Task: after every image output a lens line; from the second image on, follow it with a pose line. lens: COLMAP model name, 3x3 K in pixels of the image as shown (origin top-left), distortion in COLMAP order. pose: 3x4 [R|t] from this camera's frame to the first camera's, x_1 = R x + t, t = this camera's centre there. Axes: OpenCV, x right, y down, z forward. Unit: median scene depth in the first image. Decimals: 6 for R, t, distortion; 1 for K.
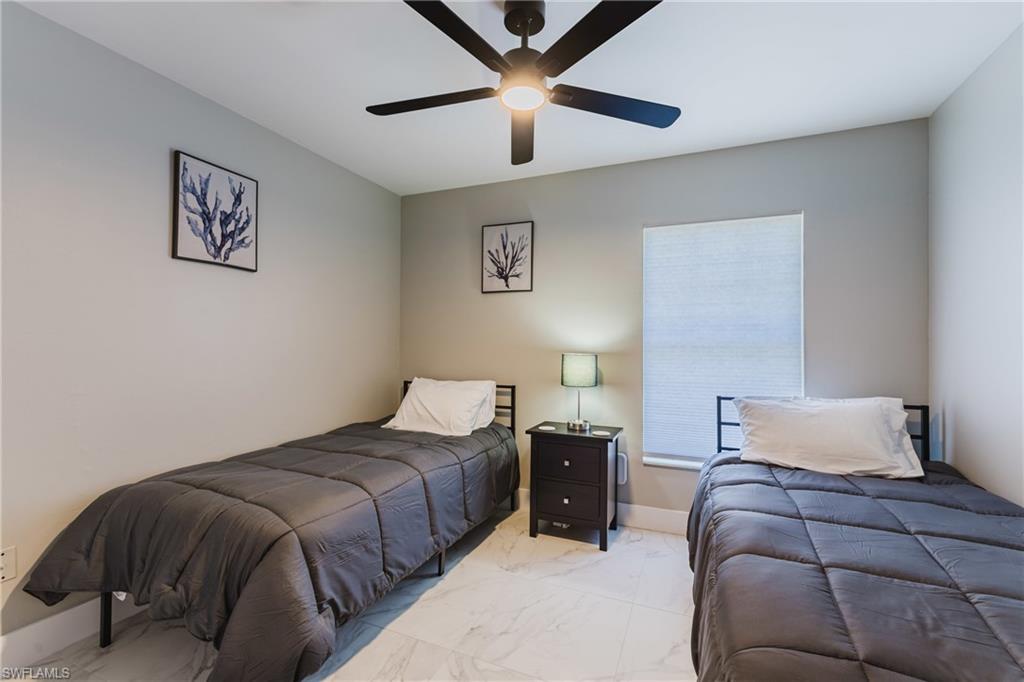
lens RADIAL K [[446.5, 0, 516.2], [0, 446.5, 337.3], [0, 0, 1]] dist [0.000761, 0.000066]
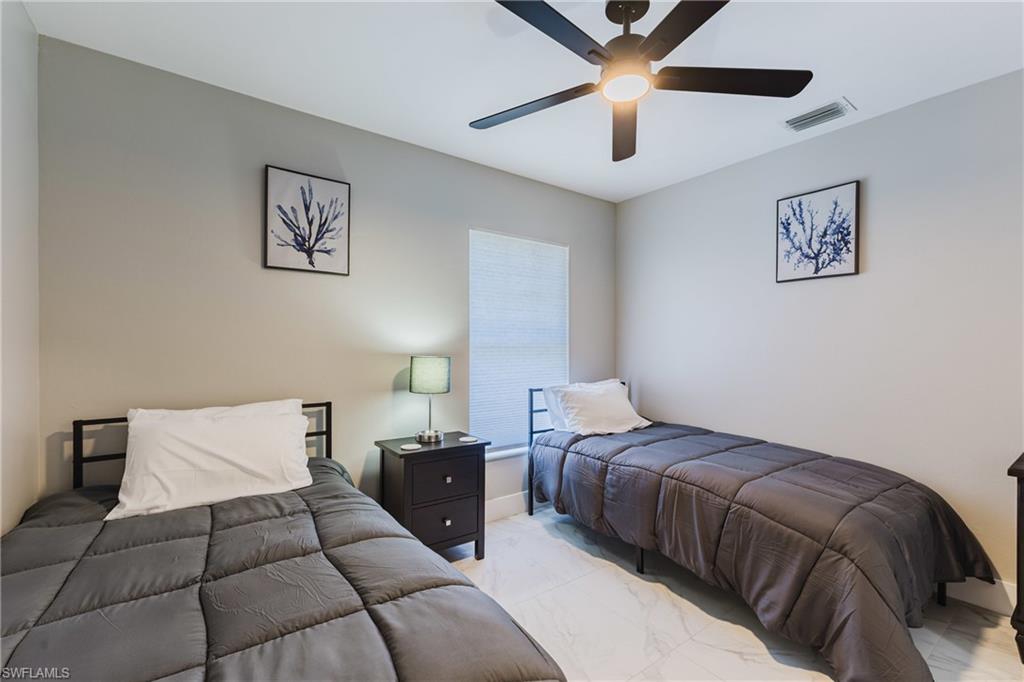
lens RADIAL K [[446.5, 0, 513.3], [0, 446.5, 346.8], [0, 0, 1]] dist [0.000761, 0.000066]
pose [[0.507958, -0.006711, 0.861356, -0.478585], [-0.009452, 0.999866, 0.013365, 0.004963], [-0.861330, -0.014930, 0.507826, 0.367675]]
